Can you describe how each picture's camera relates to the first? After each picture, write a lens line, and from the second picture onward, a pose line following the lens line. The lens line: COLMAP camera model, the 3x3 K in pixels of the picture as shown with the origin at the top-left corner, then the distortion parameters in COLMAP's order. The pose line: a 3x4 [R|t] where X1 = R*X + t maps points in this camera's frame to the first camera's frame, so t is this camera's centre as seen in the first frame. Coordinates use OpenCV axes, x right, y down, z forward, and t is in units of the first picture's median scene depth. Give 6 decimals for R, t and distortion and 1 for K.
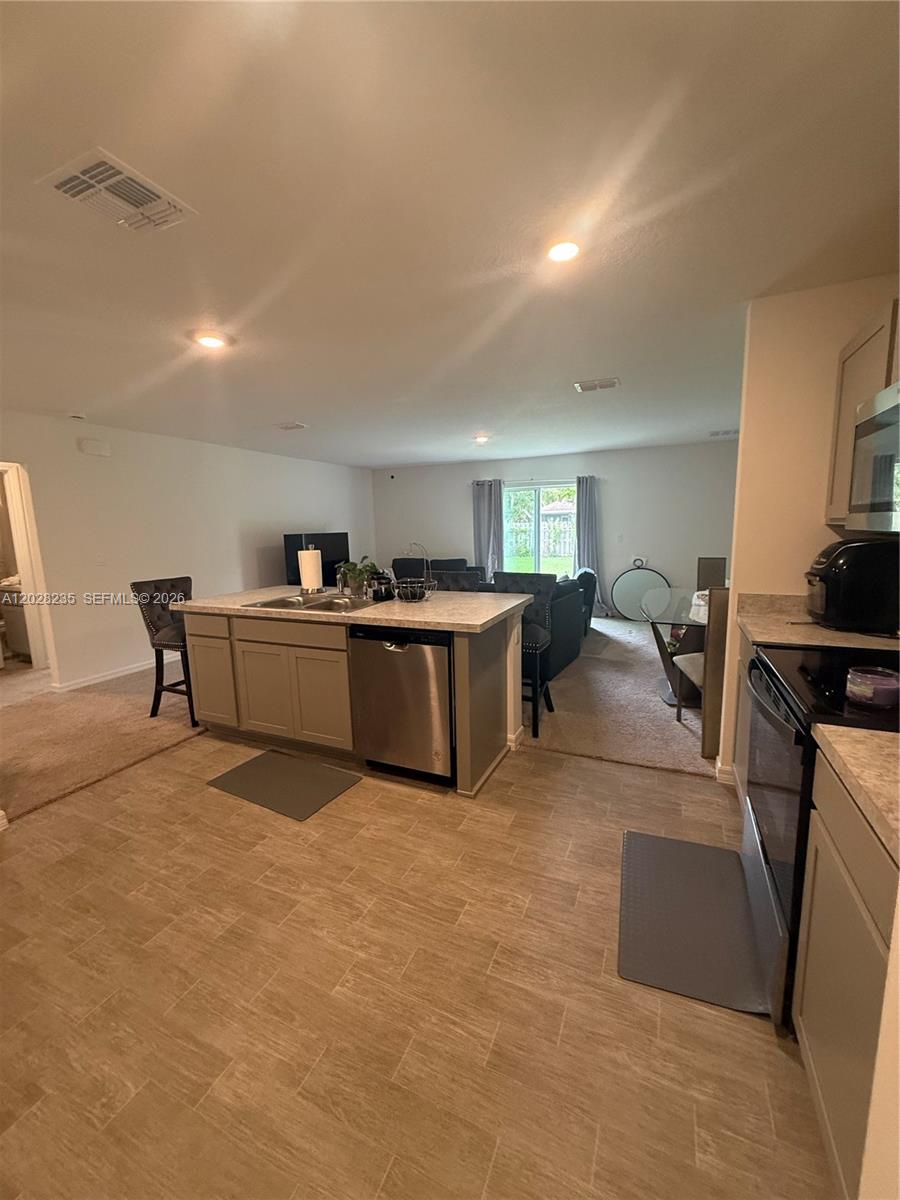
lens RADIAL K [[477.6, 0, 451.9], [0, 477.6, 594.0], [0, 0, 1]] dist [-0.000349, -0.000066]
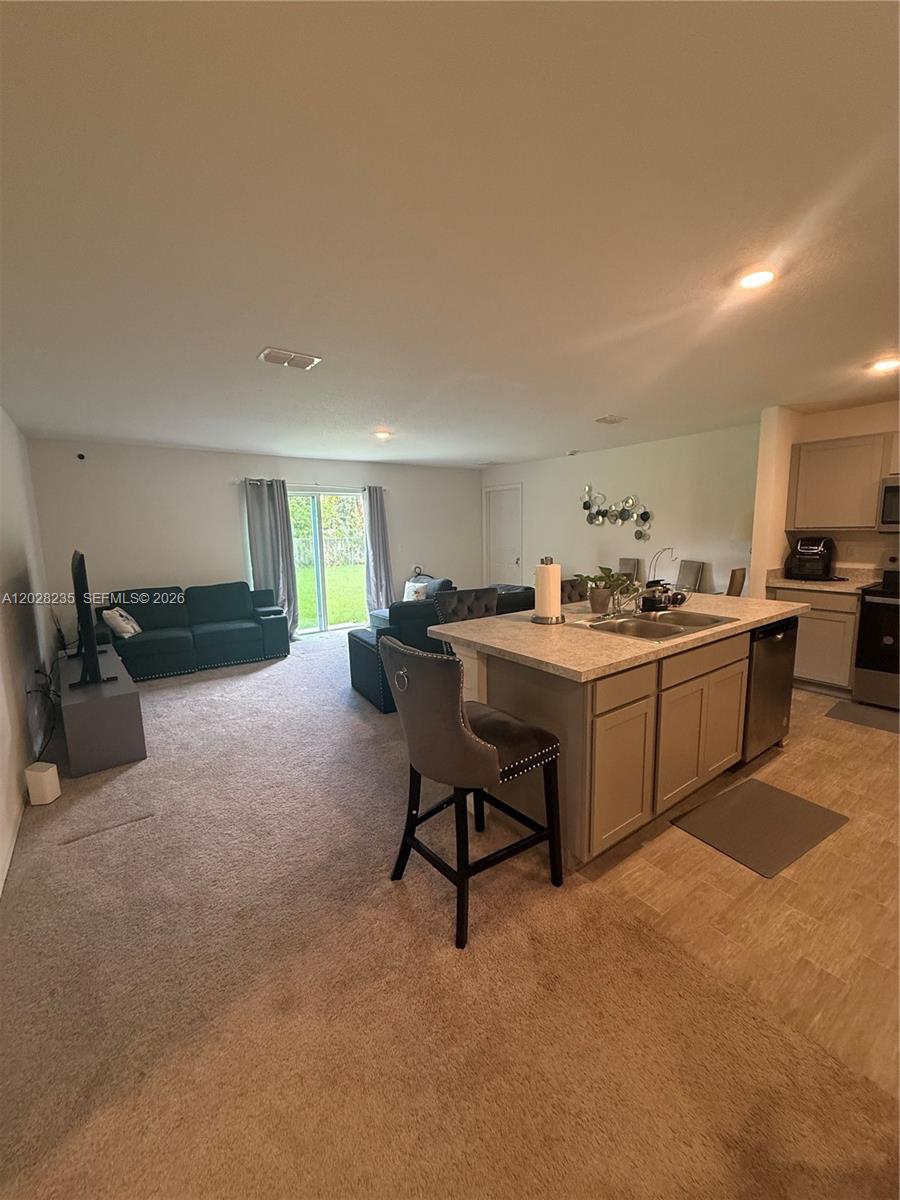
lens RADIAL K [[477.6, 0, 451.9], [0, 477.6, 594.0], [0, 0, 1]] dist [-0.000349, -0.000066]
pose [[0.493975, -0.106358, 0.862947, -1.195353], [0.133068, 0.990046, 0.045851, -0.118526], [-0.859233, 0.092181, 0.503211, 0.900949]]
